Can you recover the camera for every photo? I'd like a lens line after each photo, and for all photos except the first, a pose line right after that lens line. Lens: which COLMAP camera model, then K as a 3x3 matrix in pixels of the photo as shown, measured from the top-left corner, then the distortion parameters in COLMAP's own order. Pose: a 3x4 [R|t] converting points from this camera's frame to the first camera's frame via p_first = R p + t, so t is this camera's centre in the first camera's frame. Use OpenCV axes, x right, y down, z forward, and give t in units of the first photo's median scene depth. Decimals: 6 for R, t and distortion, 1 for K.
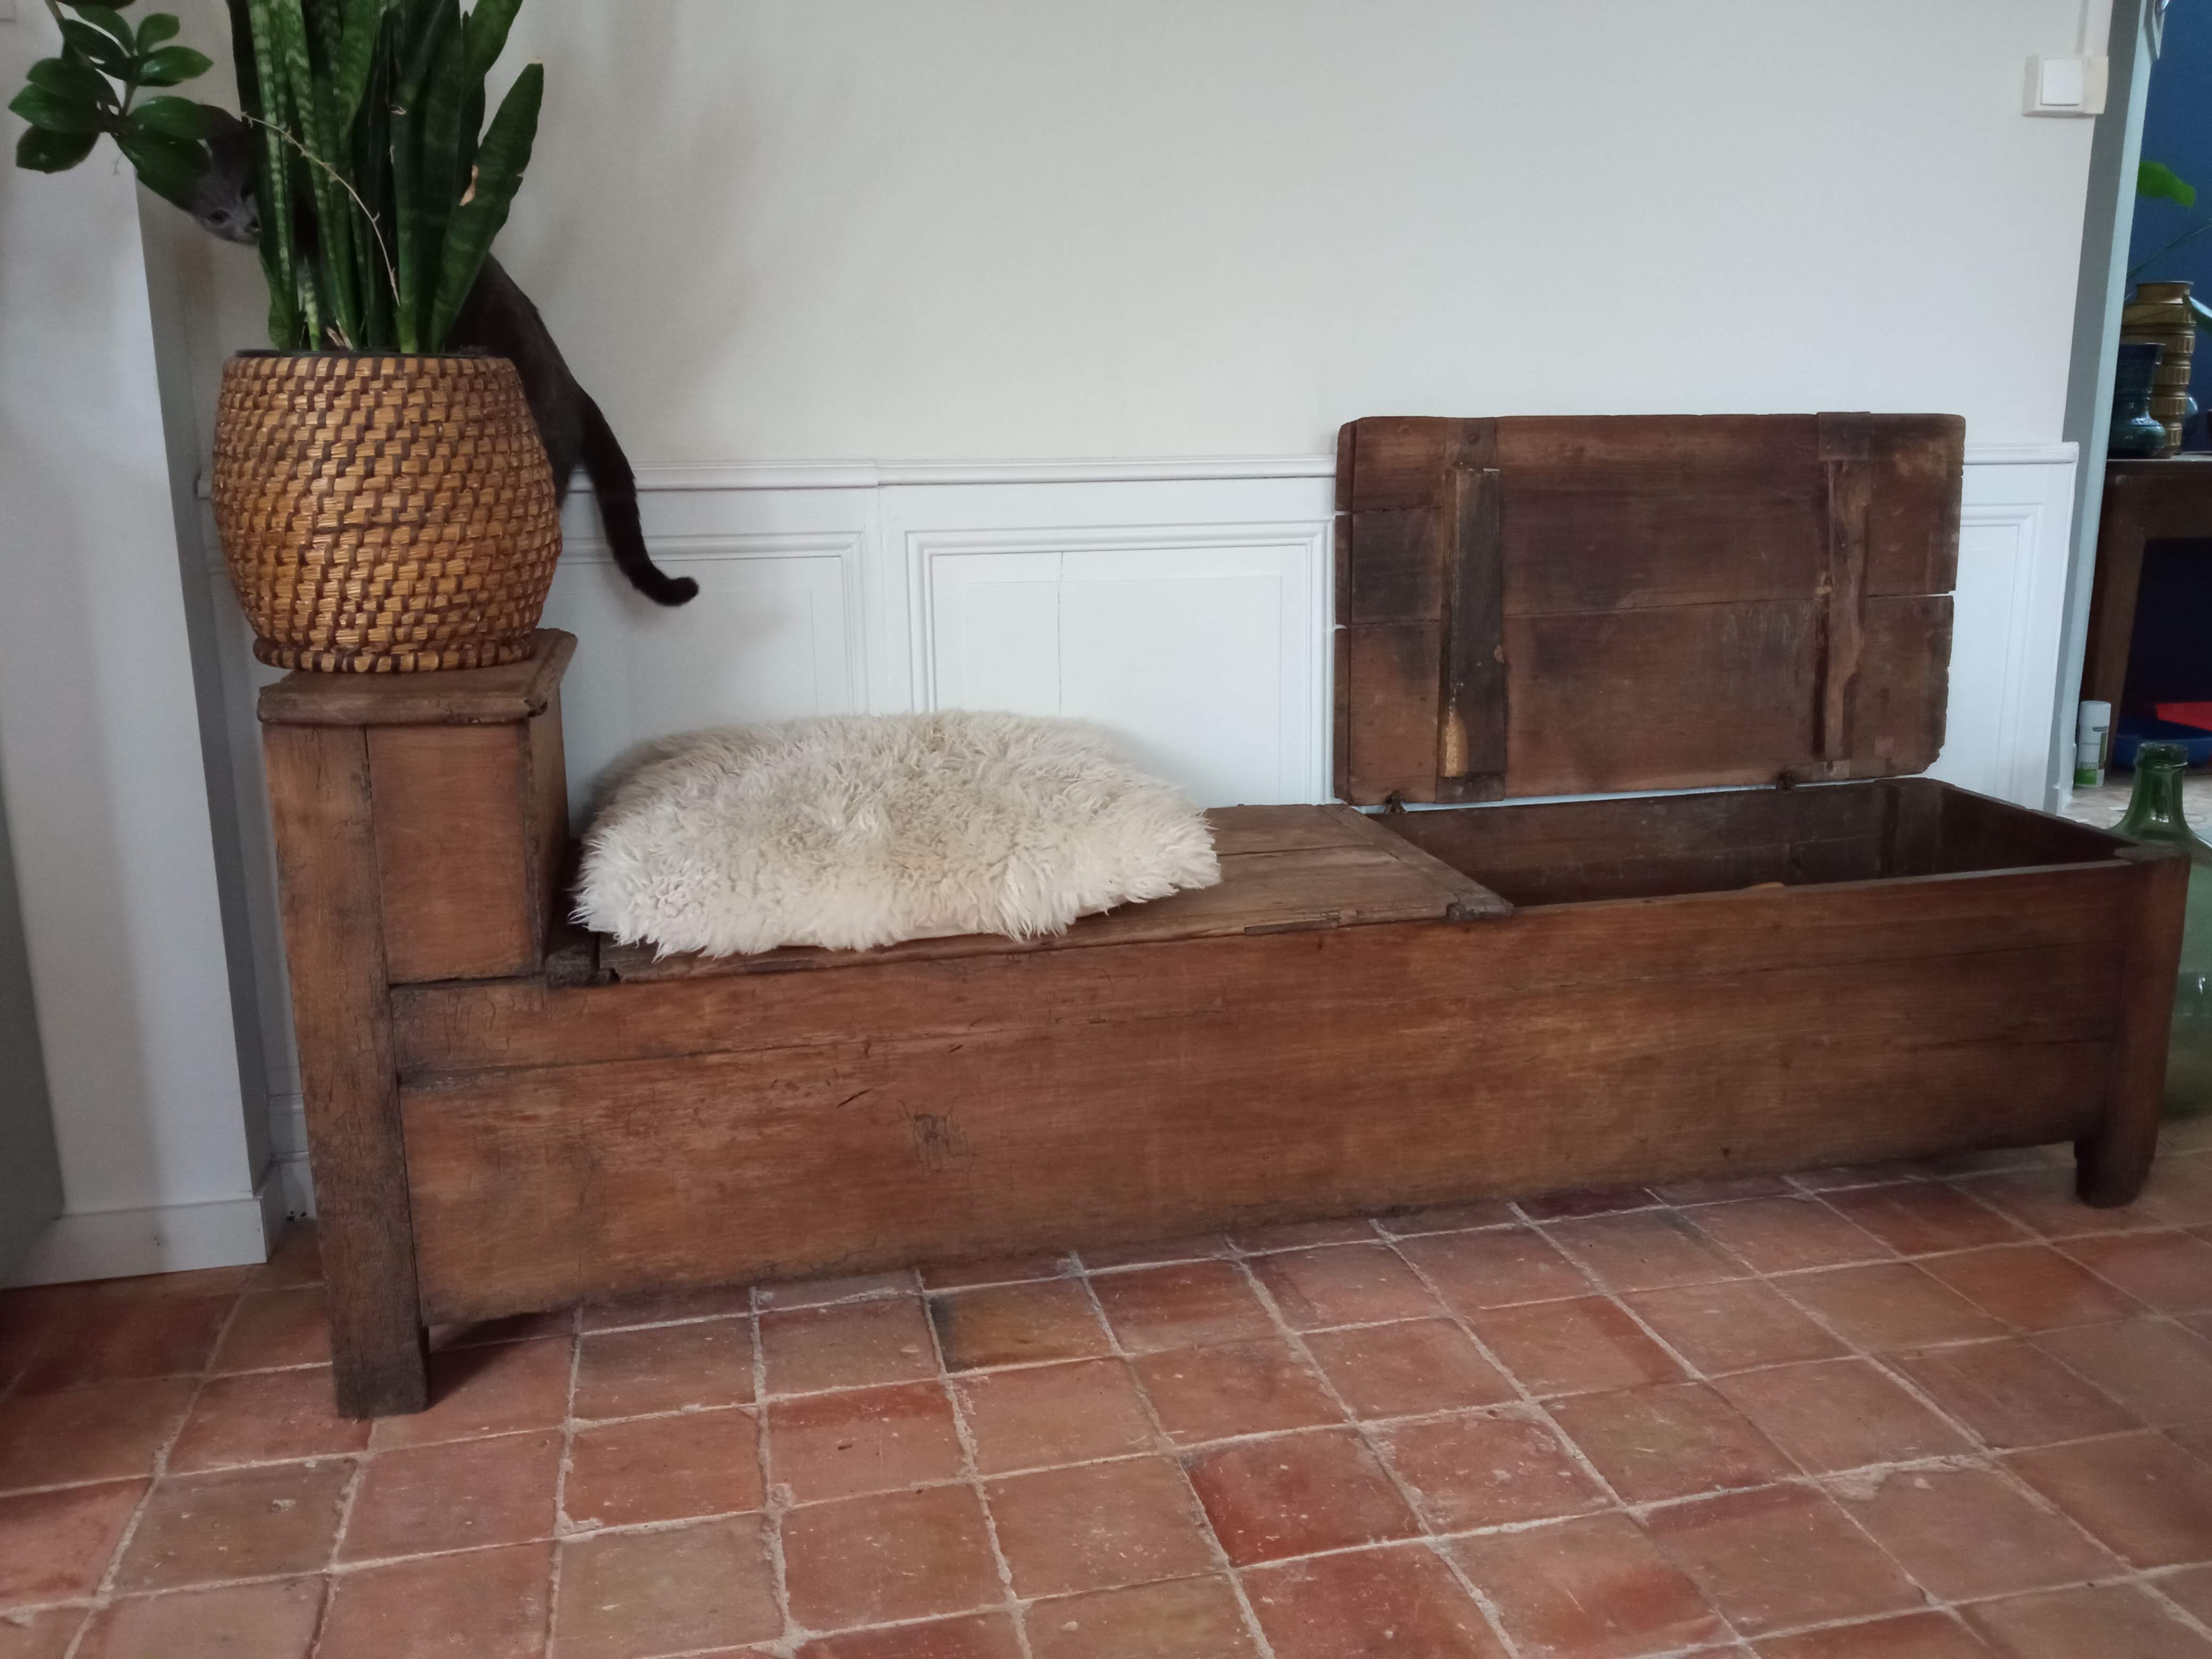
lens RADIAL K [[1812.6, 0, 1108.1], [0, 1812.6, 809.2], [0, 0, 1]] dist [0.094741, -0.152605]
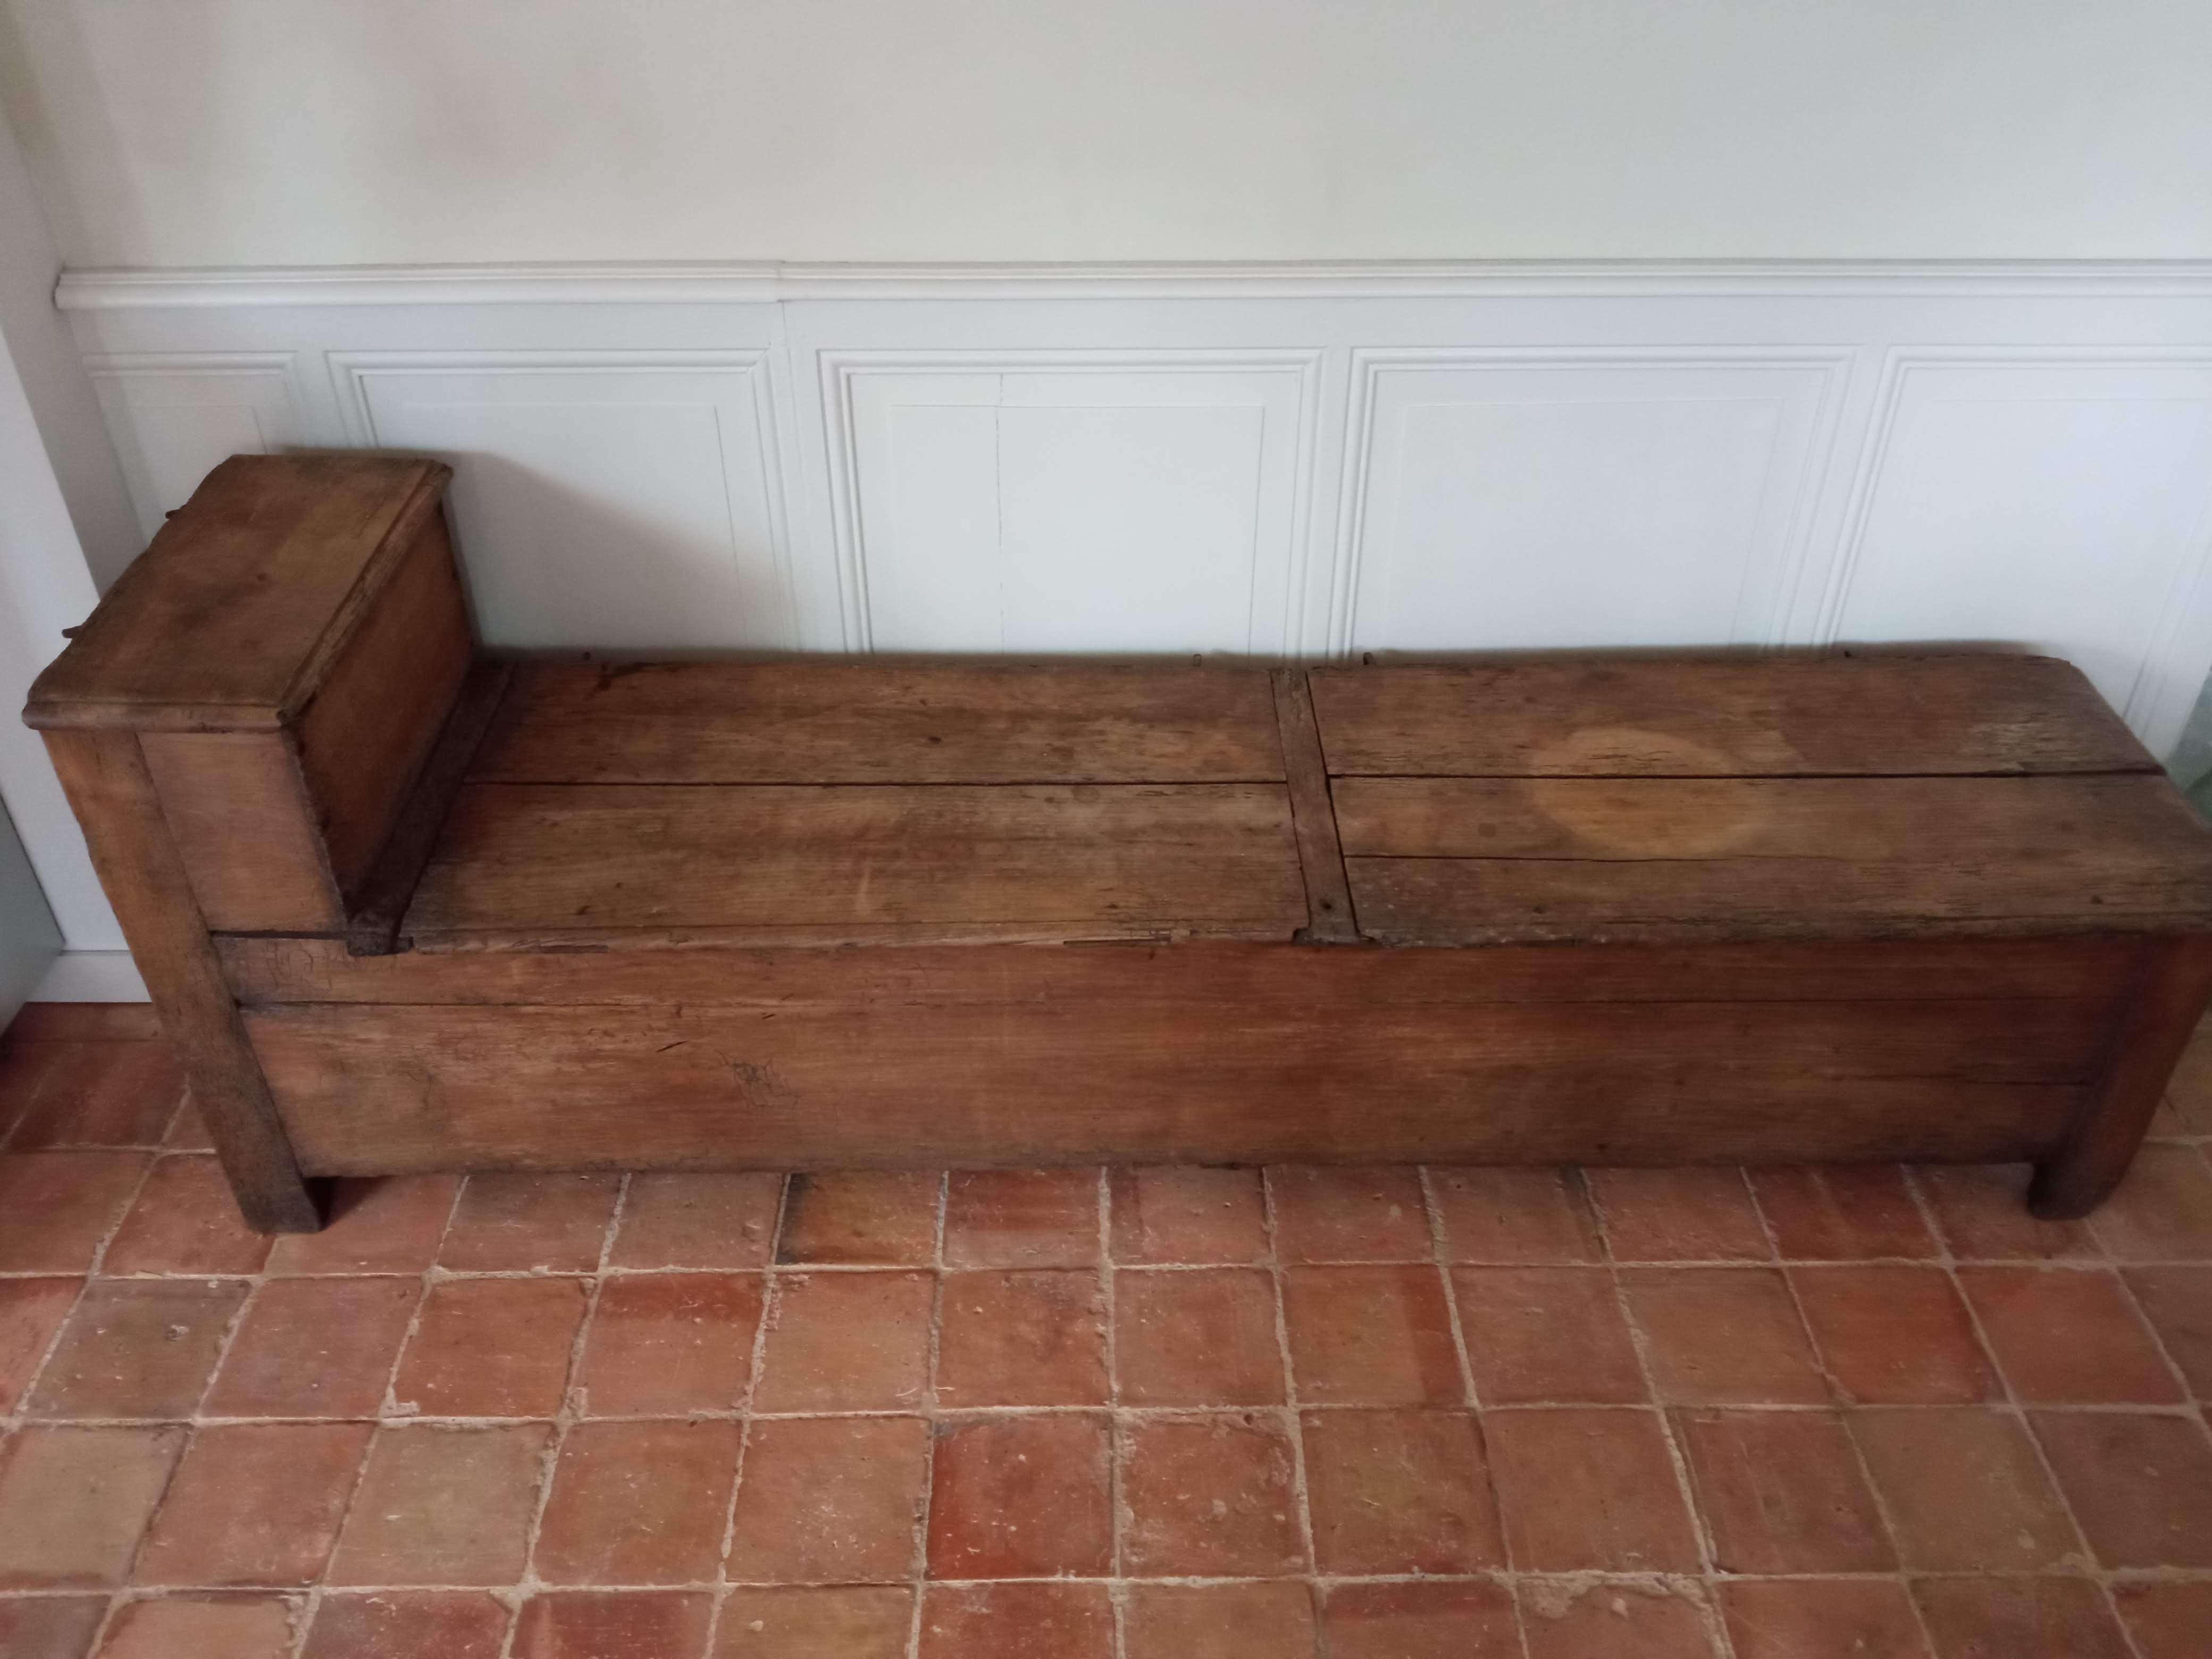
lens RADIAL K [[1812.6, 0, 1100.8], [0, 1812.6, 820.1], [0, 0, 1]] dist [0.094741, -0.152605]
pose [[0.976498, 0.136058, -0.167150, 0.251055], [-0.057188, 0.911320, 0.407707, -0.390868], [0.207799, -0.388566, 0.897683, 0.181911]]
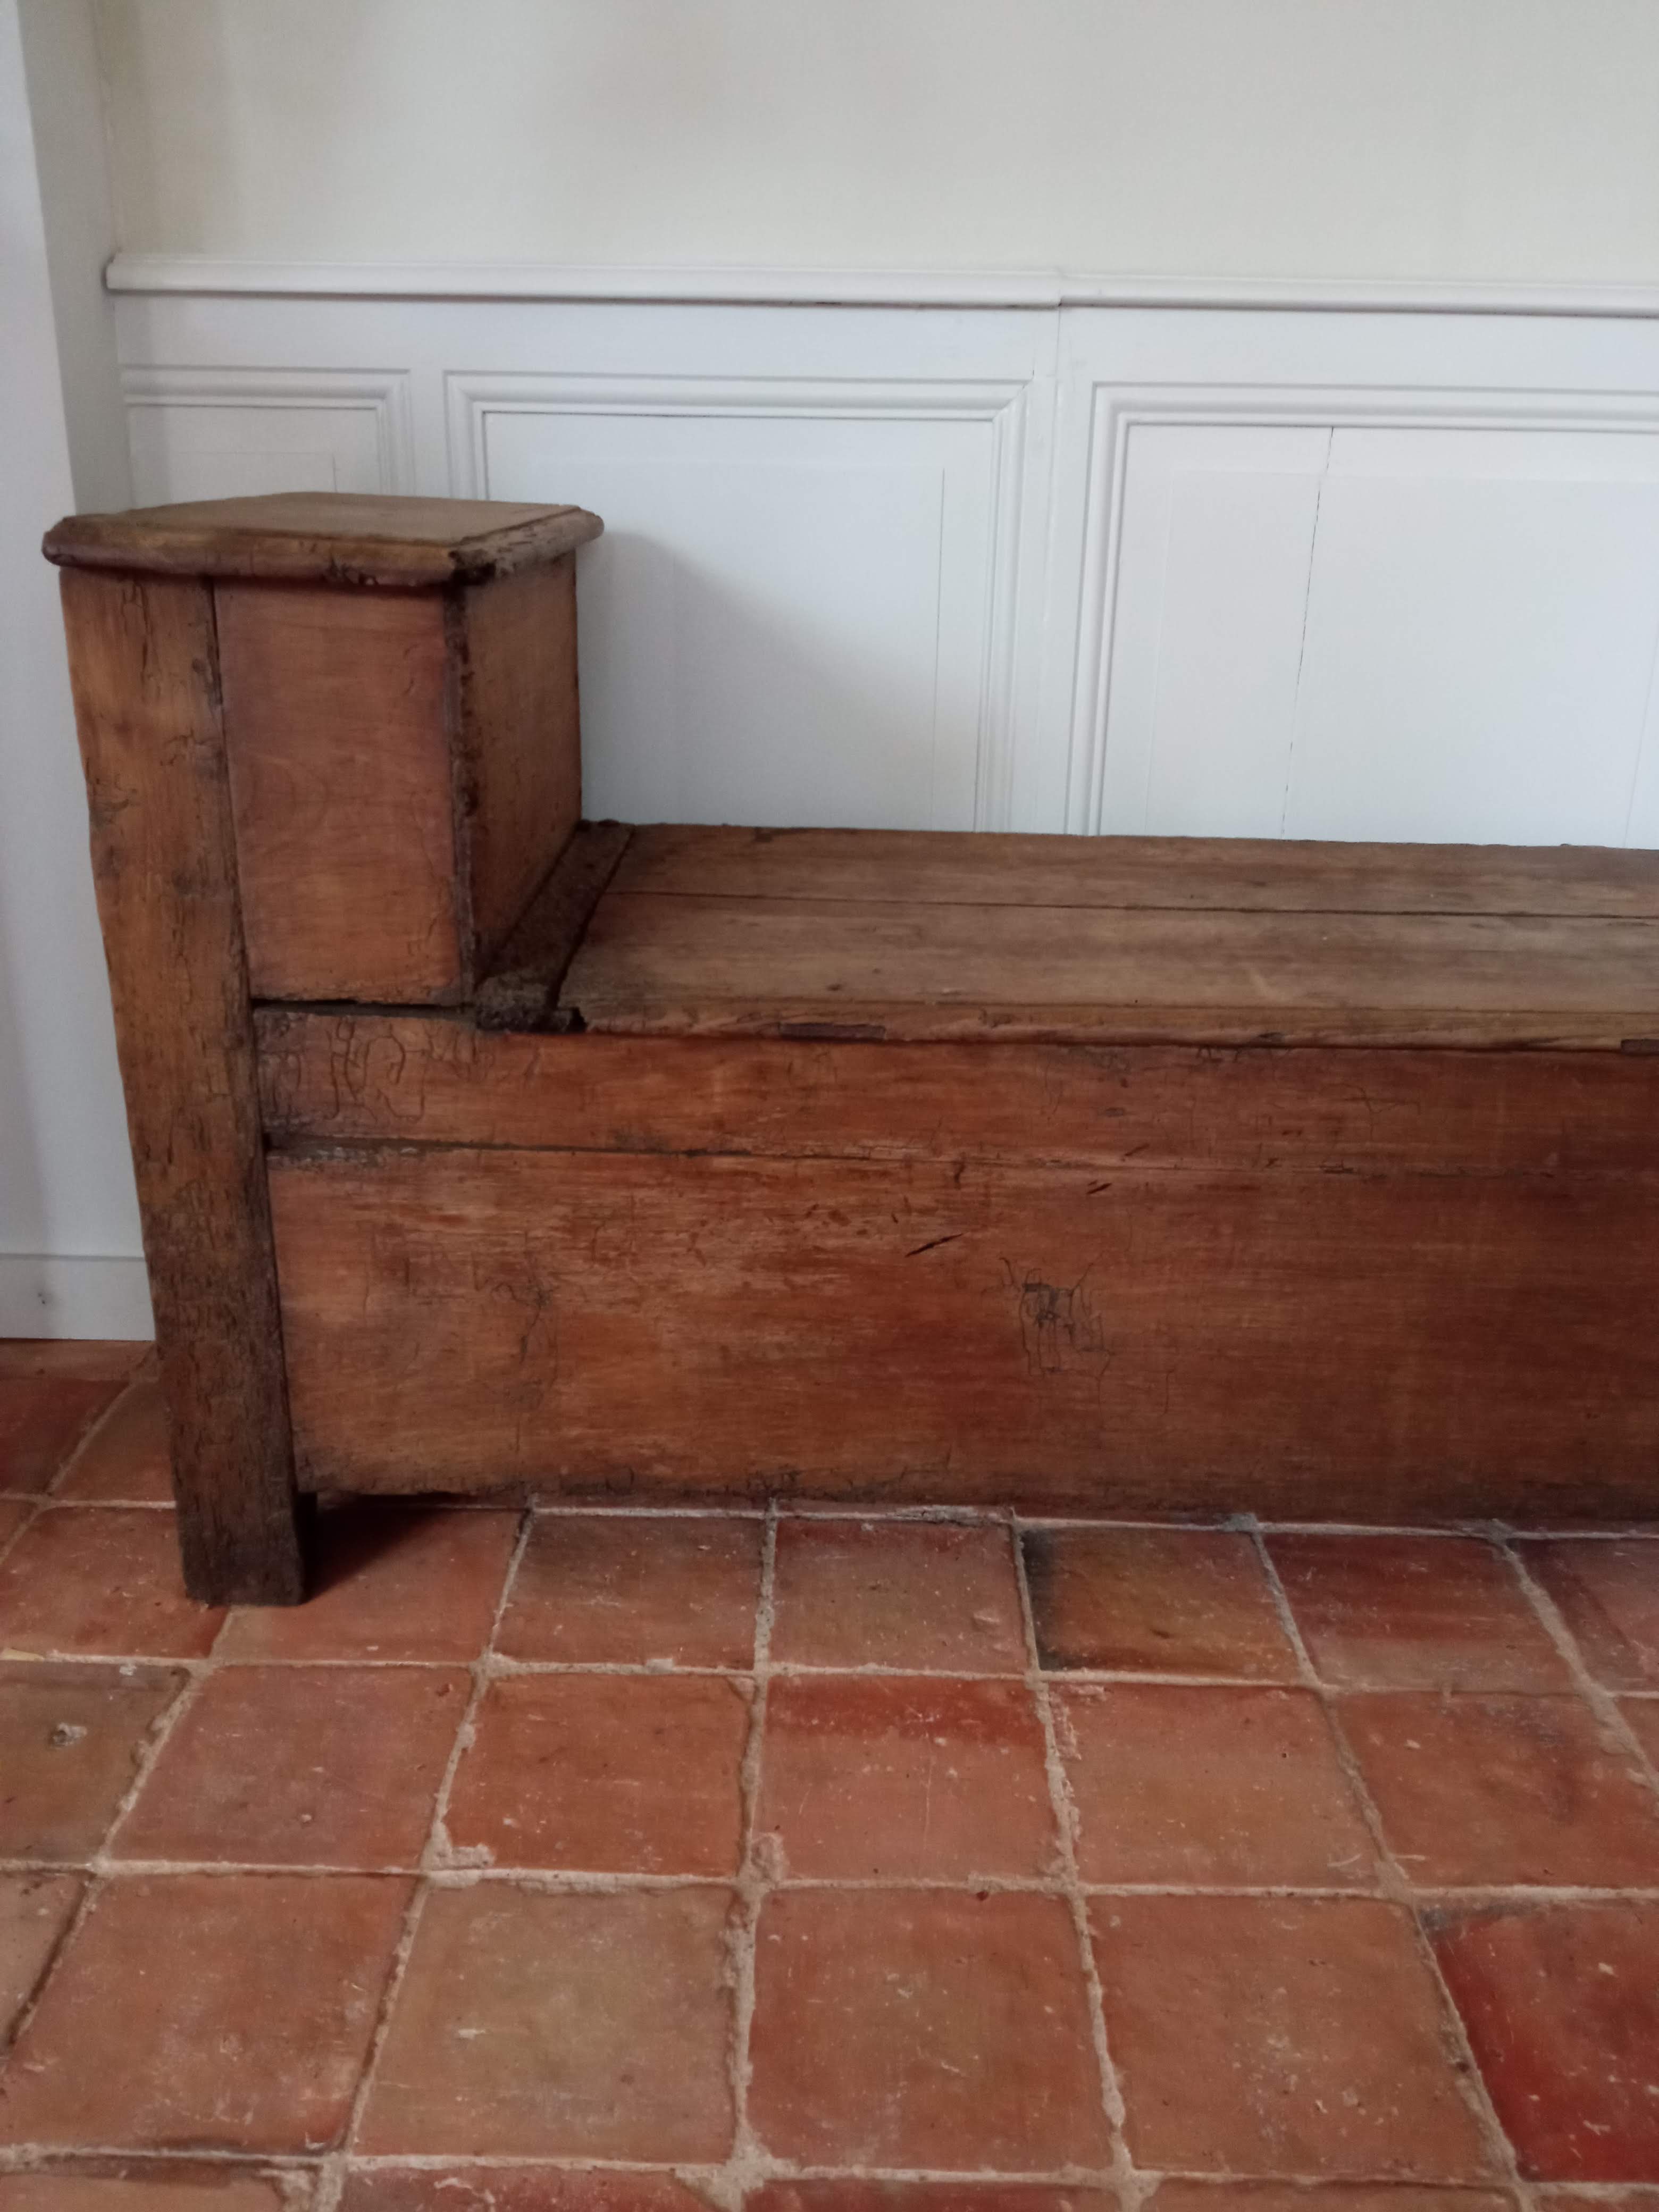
lens RADIAL K [[1812.6, 0, 836.4], [0, 1812.6, 1089.6], [0, 0, 1]] dist [0.094741, -0.152605]
pose [[0.972476, 0.104270, -0.208371, -0.045974], [-0.078371, 0.988554, 0.128917, 0.025302], [0.219428, -0.109038, 0.969516, 0.383711]]
